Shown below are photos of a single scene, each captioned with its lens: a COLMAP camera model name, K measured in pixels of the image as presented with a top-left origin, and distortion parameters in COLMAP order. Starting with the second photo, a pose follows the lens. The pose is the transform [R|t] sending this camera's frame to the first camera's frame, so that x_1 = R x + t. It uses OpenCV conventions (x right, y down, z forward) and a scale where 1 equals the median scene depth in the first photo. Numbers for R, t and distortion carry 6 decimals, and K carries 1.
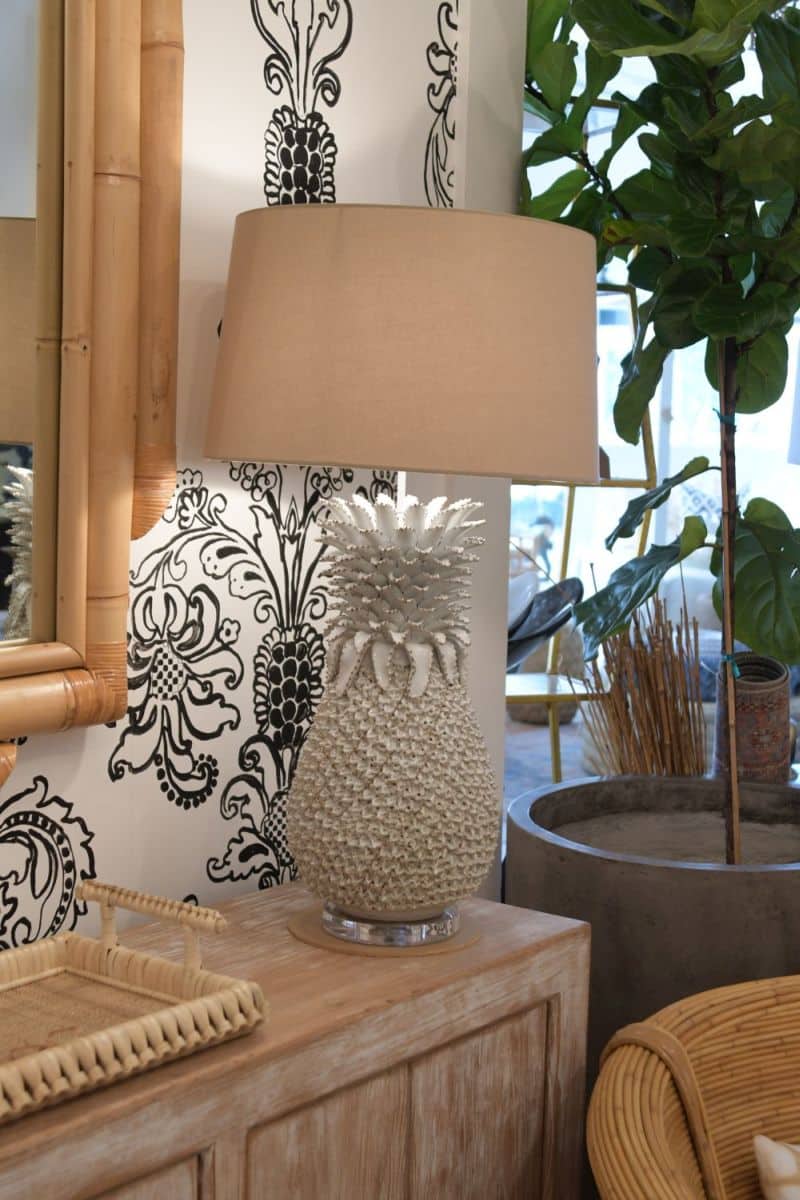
lens RADIAL K [[1751.3, 0, 396.9], [0, 1751.3, 607.0], [0, 0, 1]] dist [-0.057694, 0.000000]
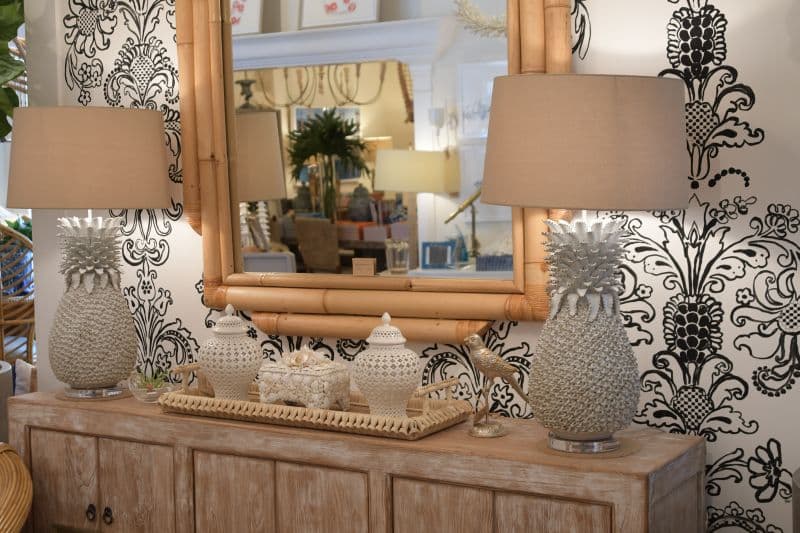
lens RADIAL K [[1158.6, 0, 402.7], [0, 1158.6, 264.5], [0, 0, 1]] dist [-0.068757, 0.000000]
pose [[0.141293, 0.046208, -0.988889, 1.100727], [-0.087461, 0.995587, 0.034025, -0.034699], [0.986097, 0.081682, 0.144711, 0.558576]]
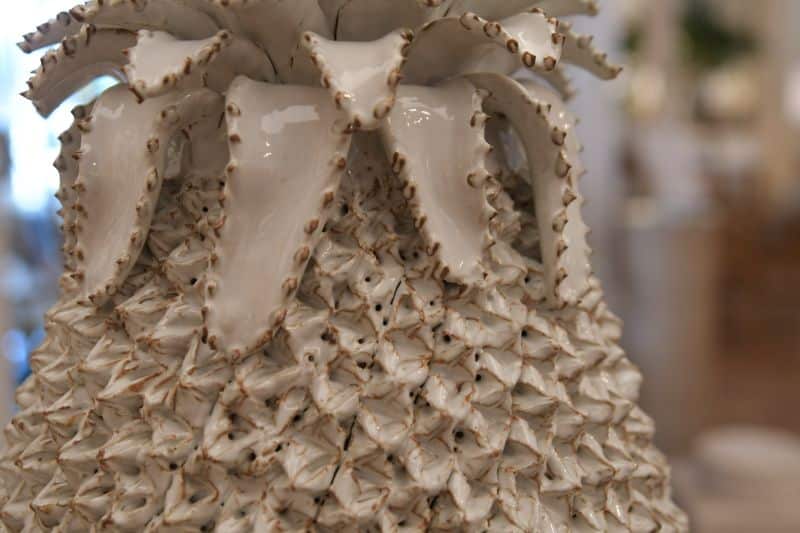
lens RADIAL K [[1158.6, 0, 408.4], [0, 1158.6, 261.0], [0, 0, 1]] dist [-0.068757, 0.000000]
pose [[0.748006, -0.127428, 0.651344, -0.093558], [0.089778, 0.991802, 0.090934, 0.026245], [-0.657591, -0.009543, 0.753314, 0.778657]]
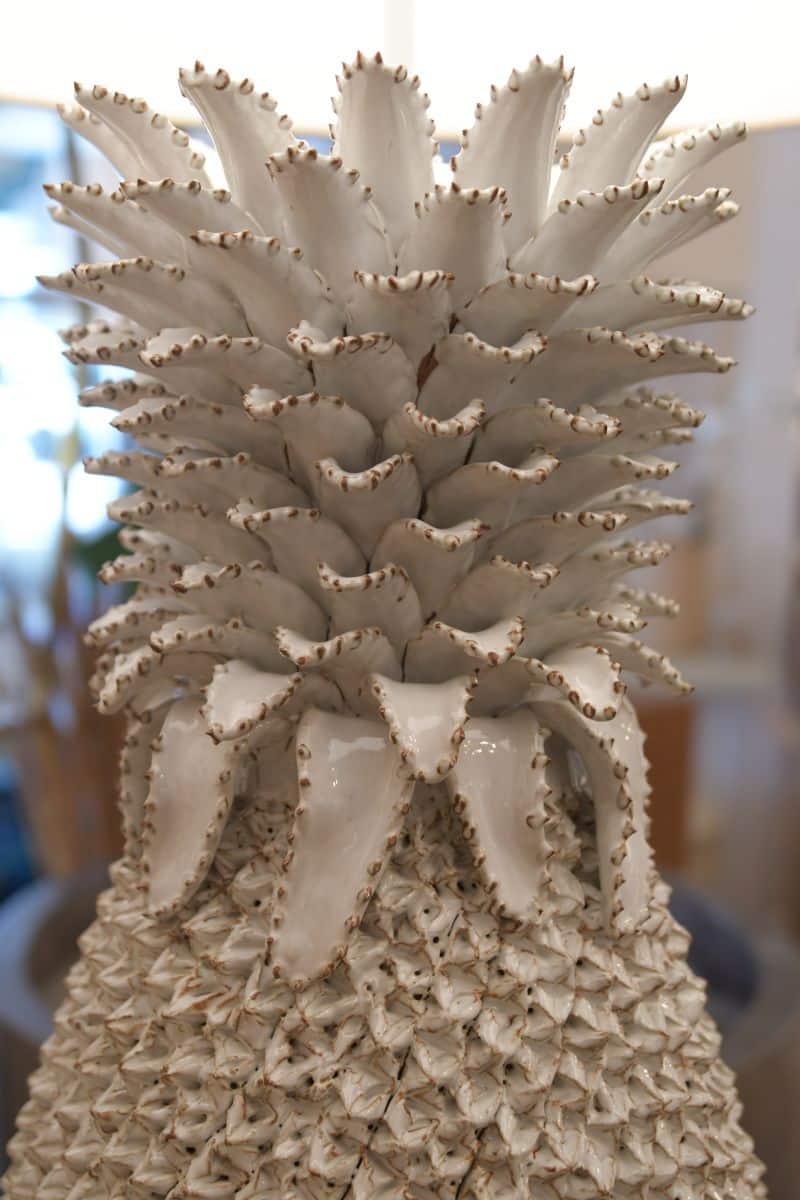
lens RADIAL K [[1737.9, 0, 389.2], [0, 1737.9, 595.9], [0, 0, 1]] dist [-0.068757, 0.000000]
pose [[0.789761, -0.090840, 0.606652, -0.133388], [0.059637, 0.995660, 0.071453, -0.010306], [-0.610509, -0.020252, 0.791750, 0.725381]]
